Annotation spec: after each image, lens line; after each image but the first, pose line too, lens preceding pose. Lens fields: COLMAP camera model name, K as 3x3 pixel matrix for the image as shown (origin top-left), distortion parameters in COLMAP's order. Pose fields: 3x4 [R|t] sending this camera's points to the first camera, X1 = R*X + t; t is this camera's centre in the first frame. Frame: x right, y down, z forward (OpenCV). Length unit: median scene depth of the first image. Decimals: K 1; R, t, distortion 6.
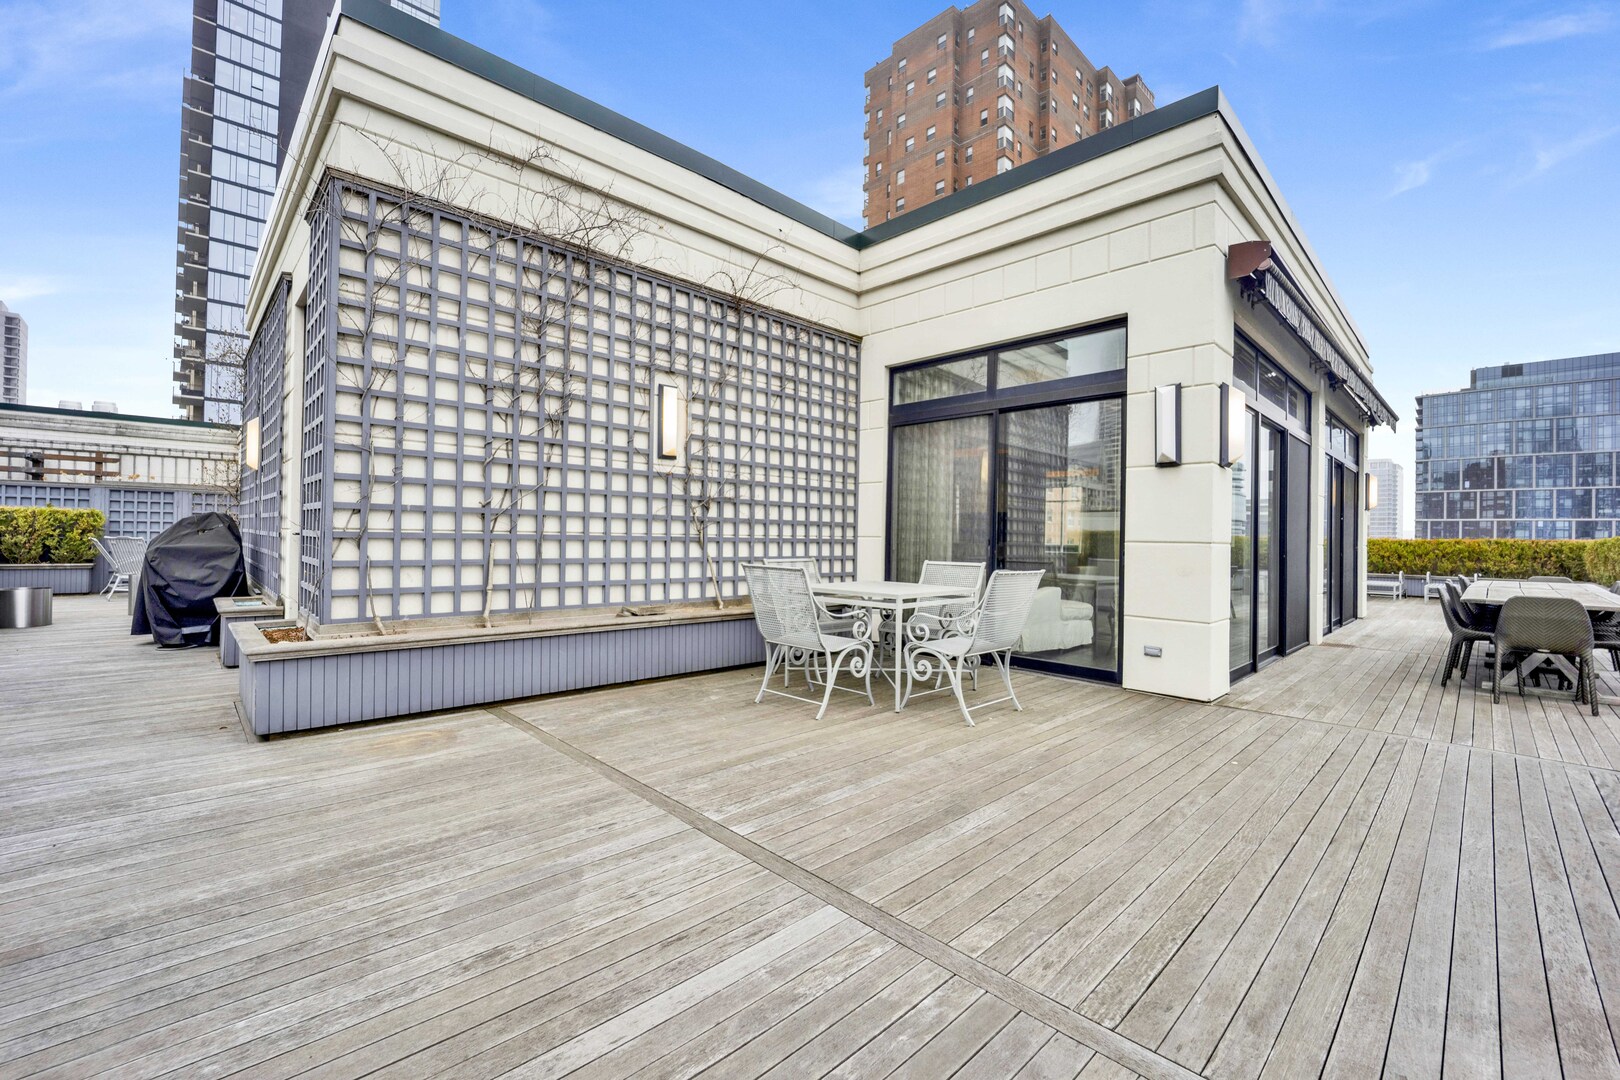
lens RADIAL K [[670.9, 0, 816.1], [0, 670.9, 549.8], [0, 0, 1]] dist [-0.015120, -0.000720]
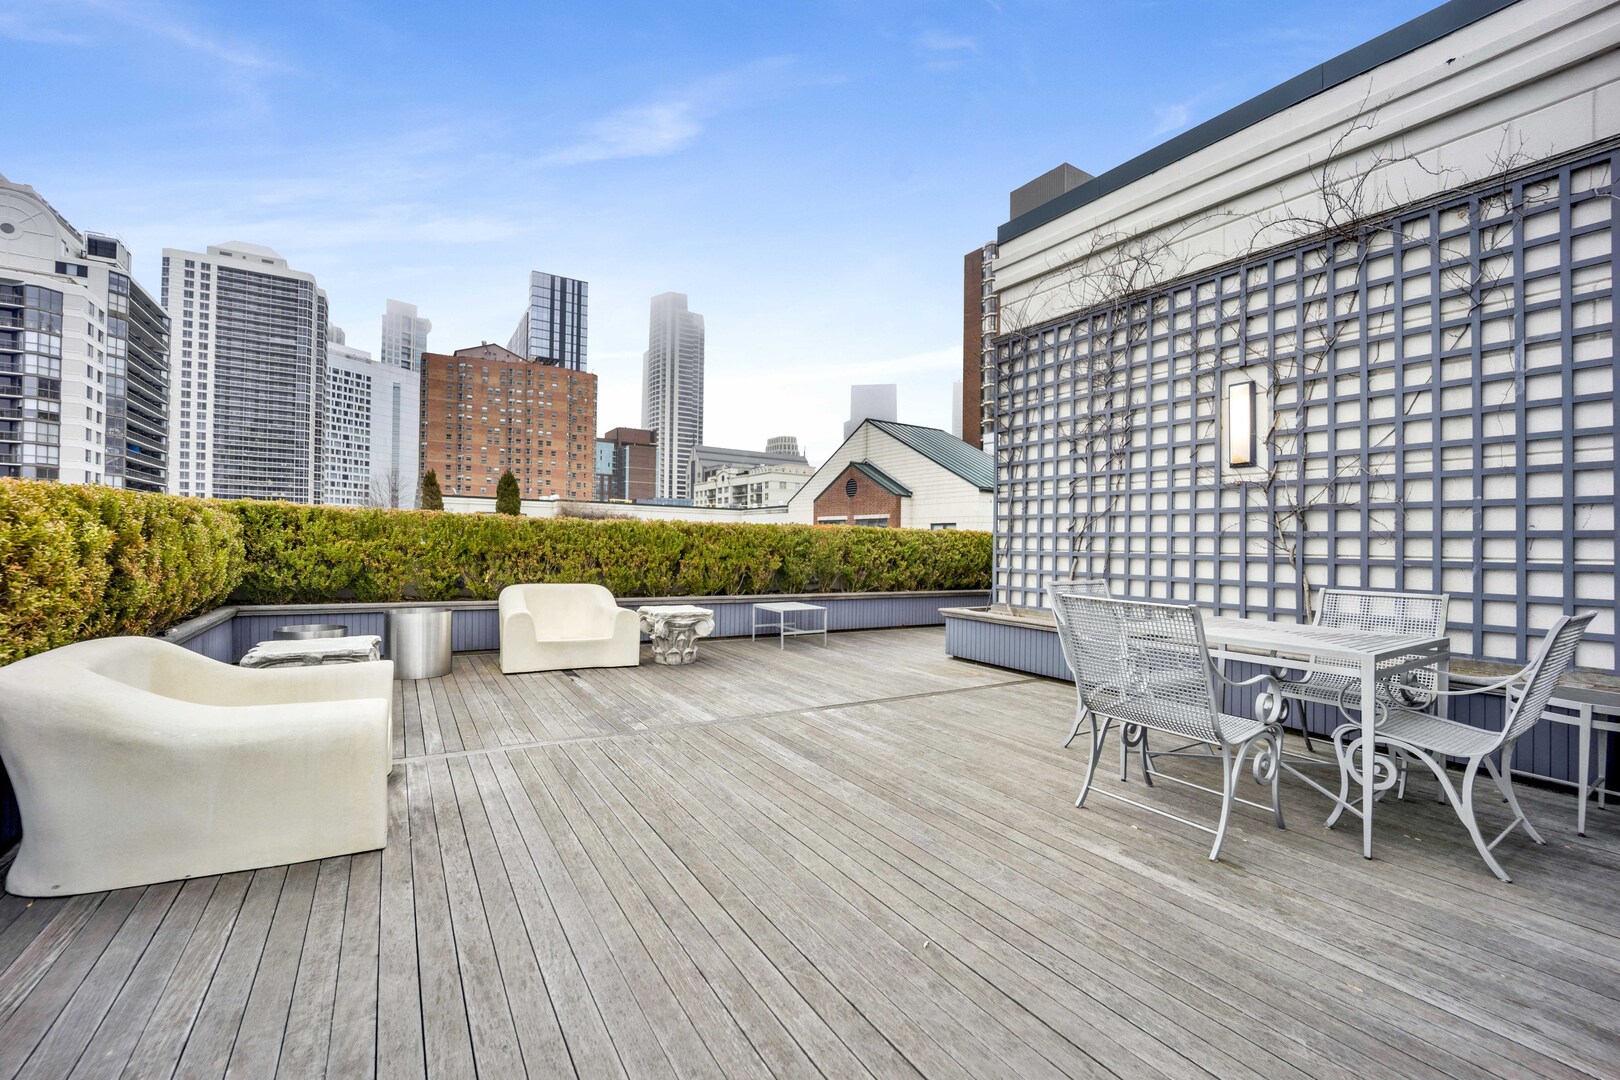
lens RADIAL K [[670.9, 0, 795.2], [0, 670.9, 572.1], [0, 0, 1]] dist [-0.015120, -0.000720]
pose [[-0.226658, 0.018169, -0.973805, 0.818480], [-0.041976, 0.998715, 0.028404, 0.000340], [0.973069, 0.047315, -0.225604, 0.692009]]
